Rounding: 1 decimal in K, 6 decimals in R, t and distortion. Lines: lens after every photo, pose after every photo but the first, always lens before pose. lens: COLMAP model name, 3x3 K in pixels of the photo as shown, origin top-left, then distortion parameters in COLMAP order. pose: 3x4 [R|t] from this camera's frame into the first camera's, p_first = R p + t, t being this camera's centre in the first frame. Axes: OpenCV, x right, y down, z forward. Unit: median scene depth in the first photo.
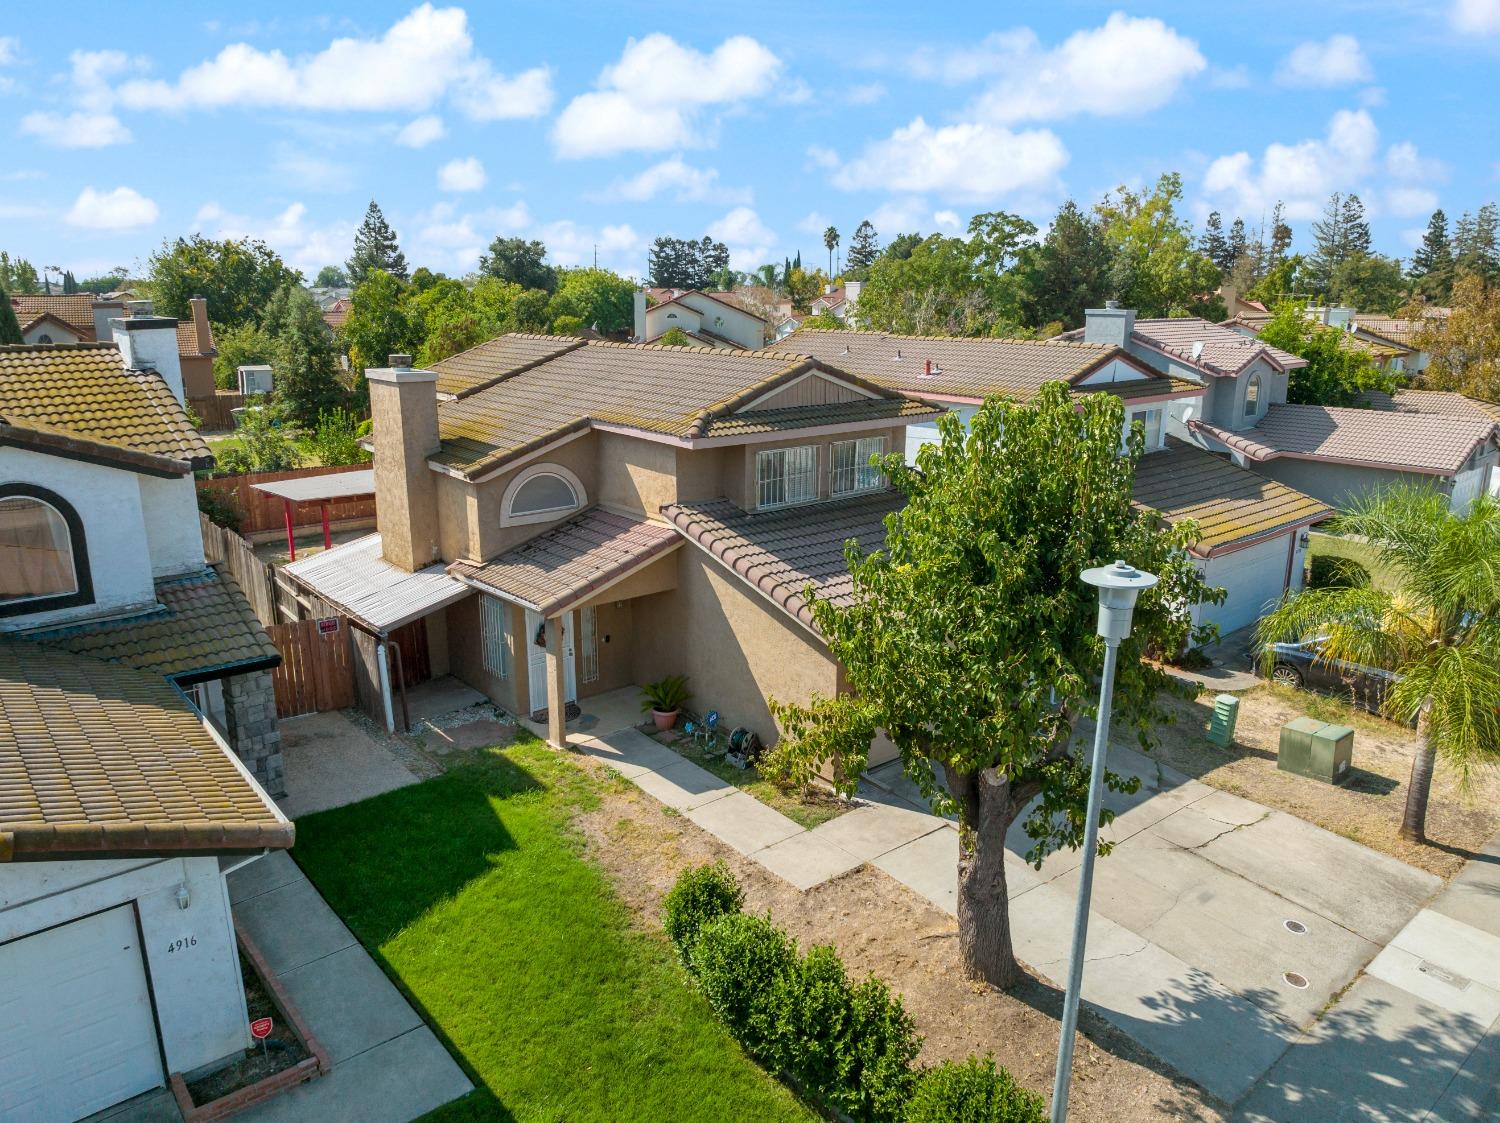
lens RADIAL K [[1052.8, 0, 752.0], [0, 1052.8, 565.3], [0, 0, 1]] dist [-0.034771, 0.003223]
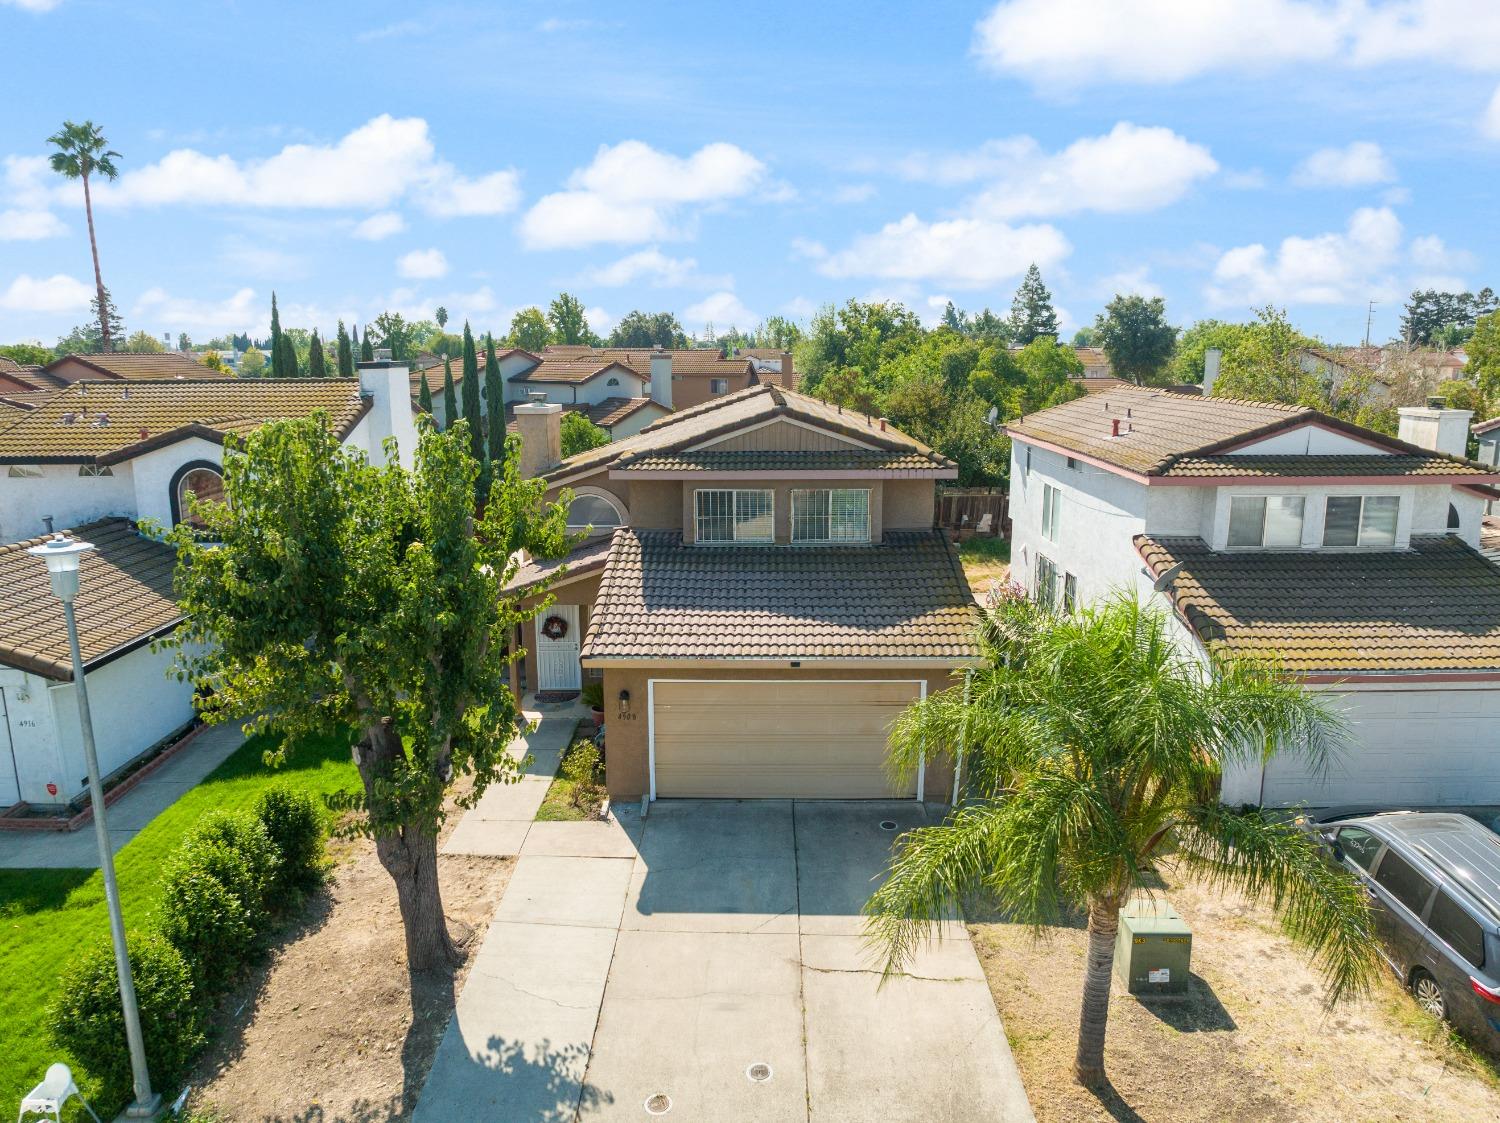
lens RADIAL K [[1052.8, 0, 752.0], [0, 1052.8, 565.3], [0, 0, 1]] dist [-0.034771, 0.003223]
pose [[0.763178, 0.125823, -0.633820, 0.502763], [-0.160362, 0.987054, 0.002855, -0.029646], [0.625974, 0.099462, 0.773475, 0.150436]]
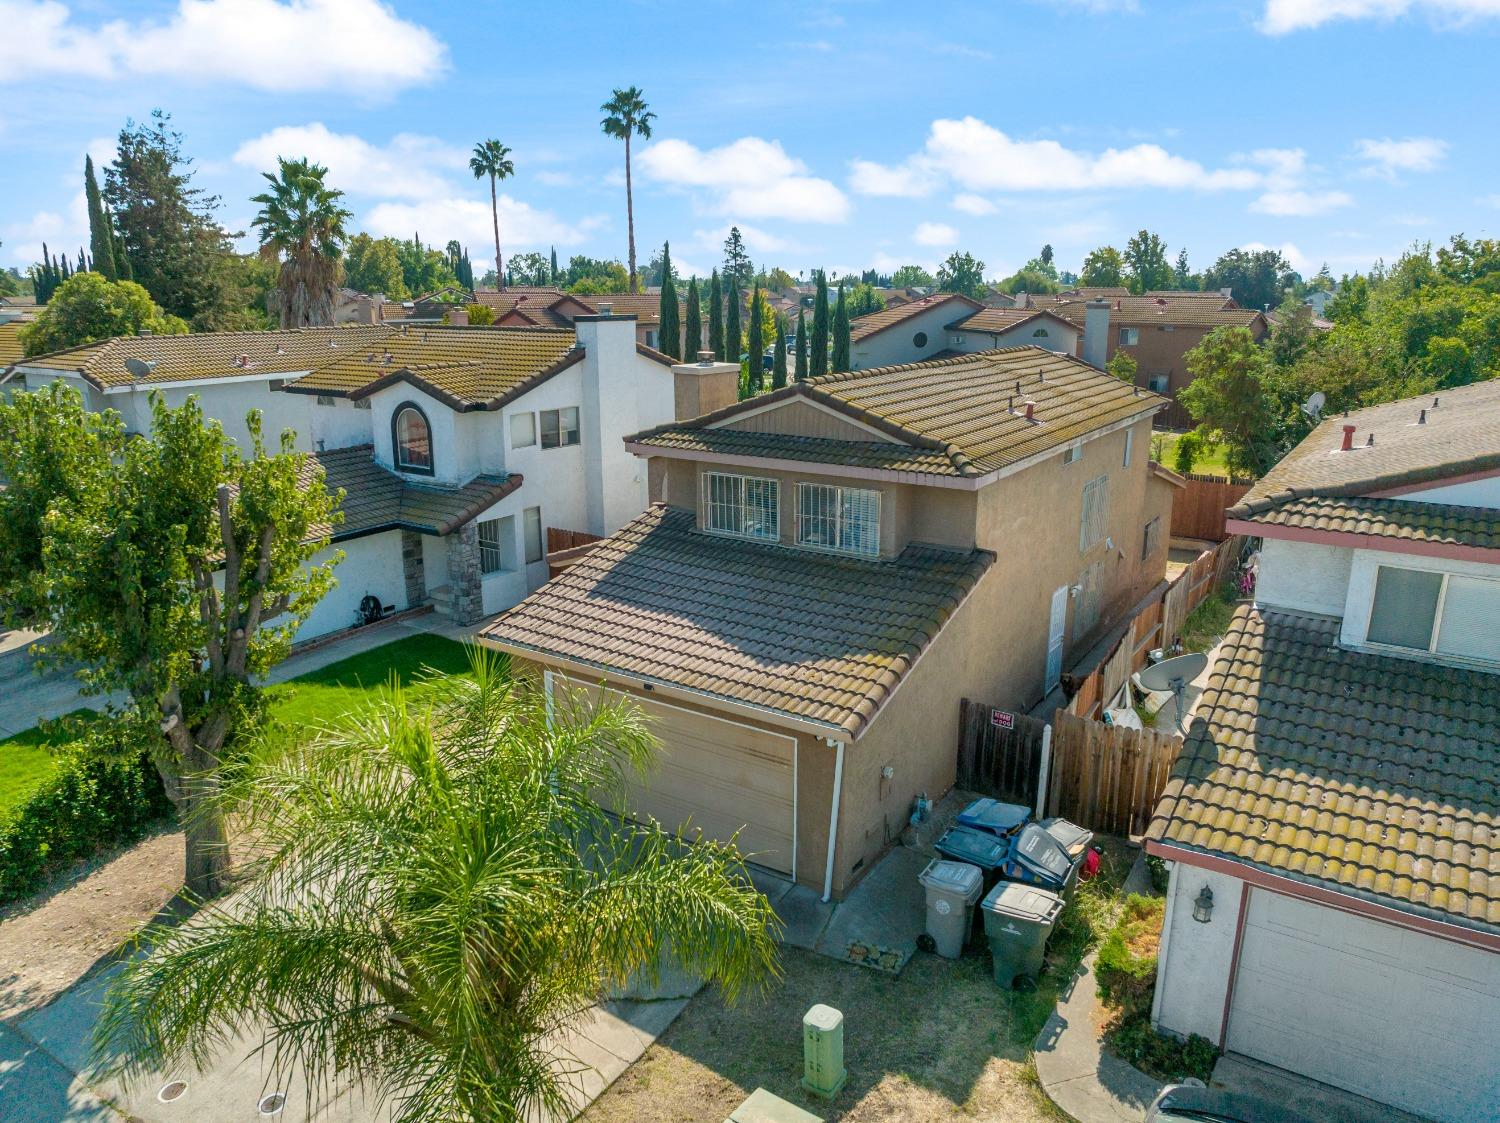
lens RADIAL K [[1052.8, 0, 752.0], [0, 1052.8, 565.3], [0, 0, 1]] dist [-0.034771, 0.003223]
pose [[0.287732, 0.244206, -0.926053, 0.634494], [-0.245641, 0.953415, 0.175098, -0.139567], [0.925673, 0.177095, 0.334315, 0.502816]]
